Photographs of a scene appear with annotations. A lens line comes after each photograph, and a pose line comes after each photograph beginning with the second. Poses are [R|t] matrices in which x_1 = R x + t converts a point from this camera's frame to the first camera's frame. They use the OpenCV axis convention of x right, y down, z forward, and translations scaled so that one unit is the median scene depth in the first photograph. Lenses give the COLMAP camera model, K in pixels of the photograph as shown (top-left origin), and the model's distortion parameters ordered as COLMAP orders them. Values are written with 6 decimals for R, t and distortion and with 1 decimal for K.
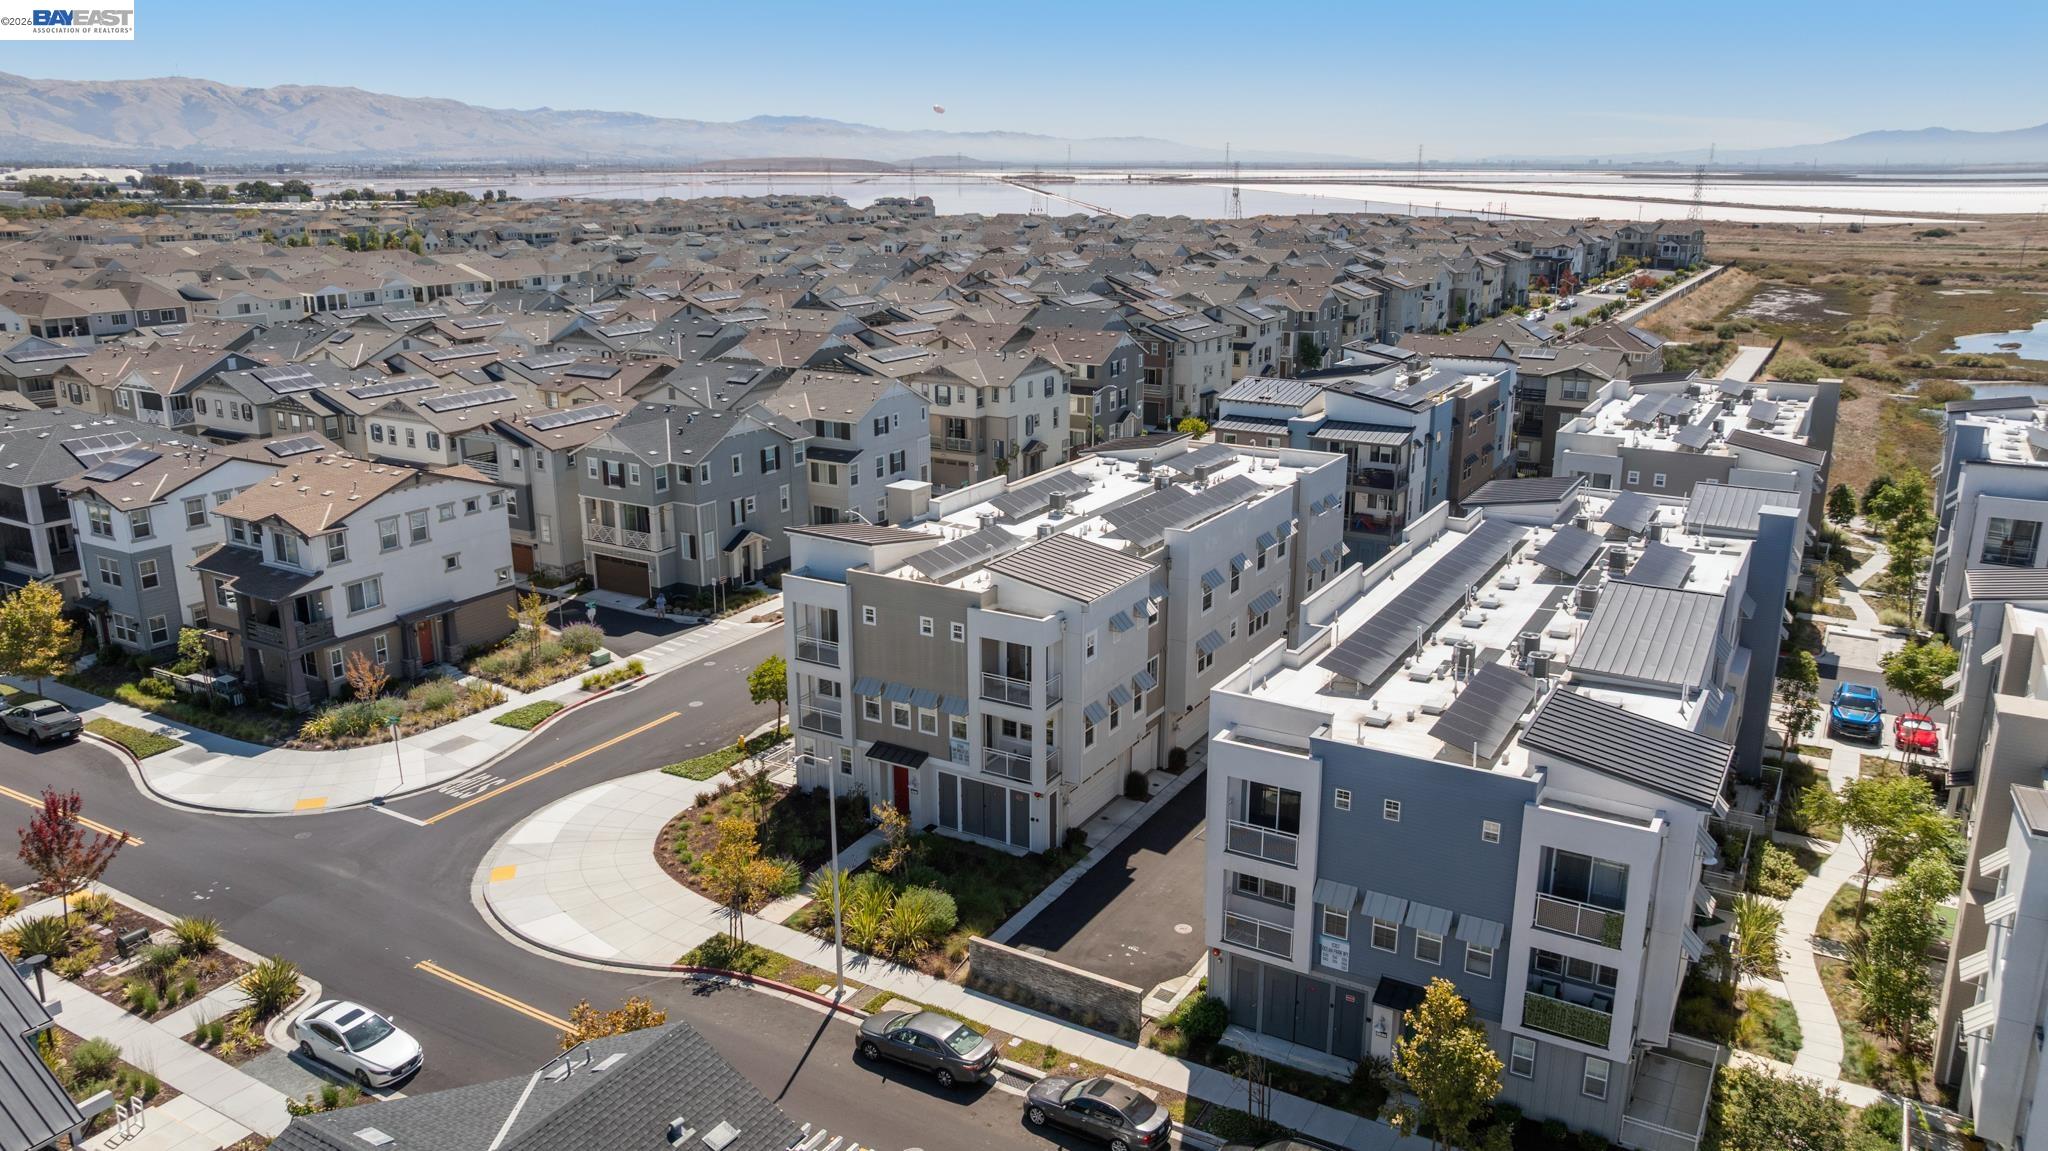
lens RADIAL K [[1453.3, 0, 1013.5], [0, 1453.3, 589.3], [0, 0, 1]] dist [0.000433, 0.000865]
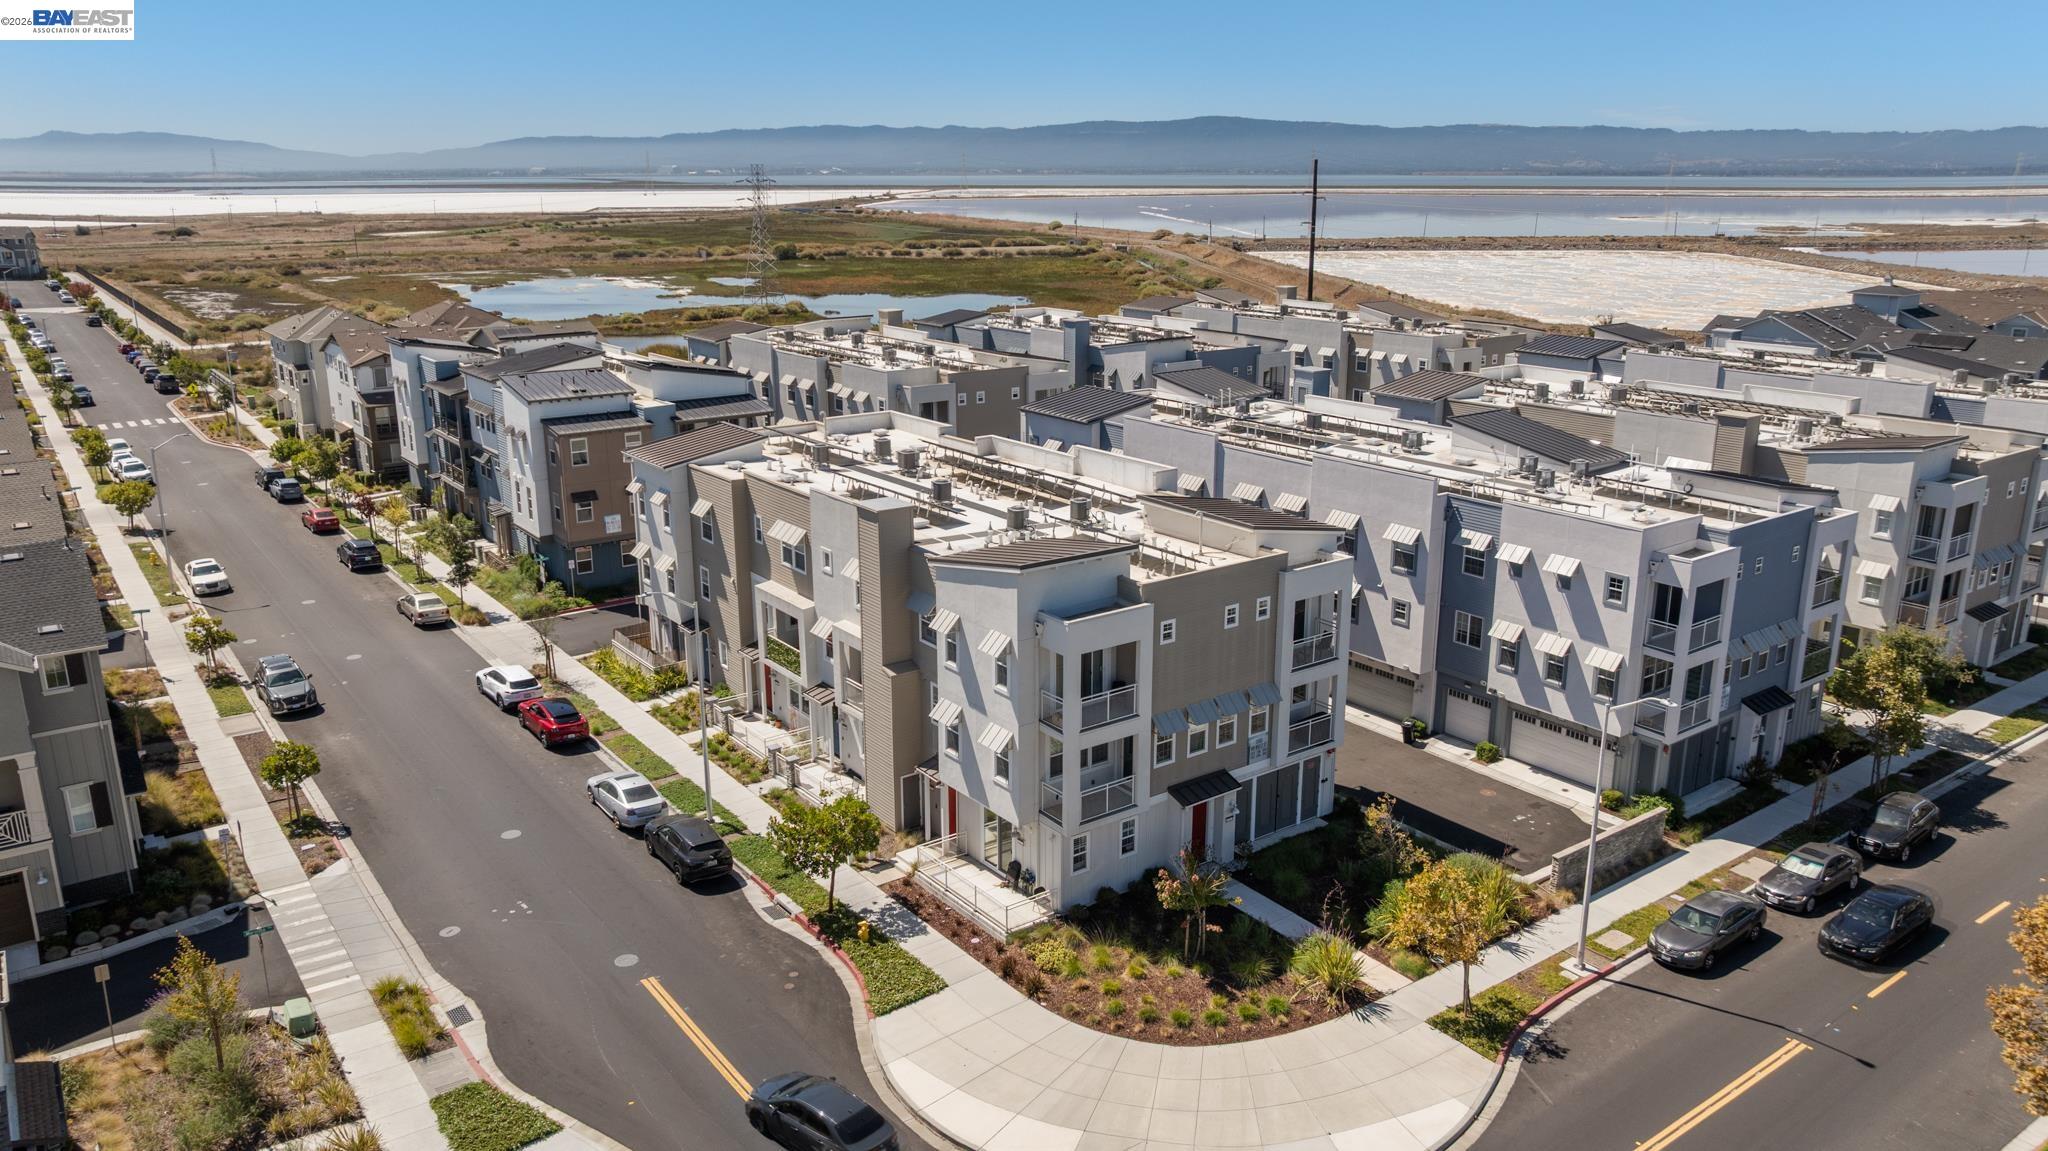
lens RADIAL K [[1453.3, 0, 1017.3], [0, 1453.3, 559.0], [0, 0, 1]] dist [0.000433, 0.000865]
pose [[0.385651, -0.240447, 0.890763, -0.840476], [0.263239, 0.953991, 0.143547, -0.159342], [-0.884296, 0.179124, 0.431203, 0.727741]]
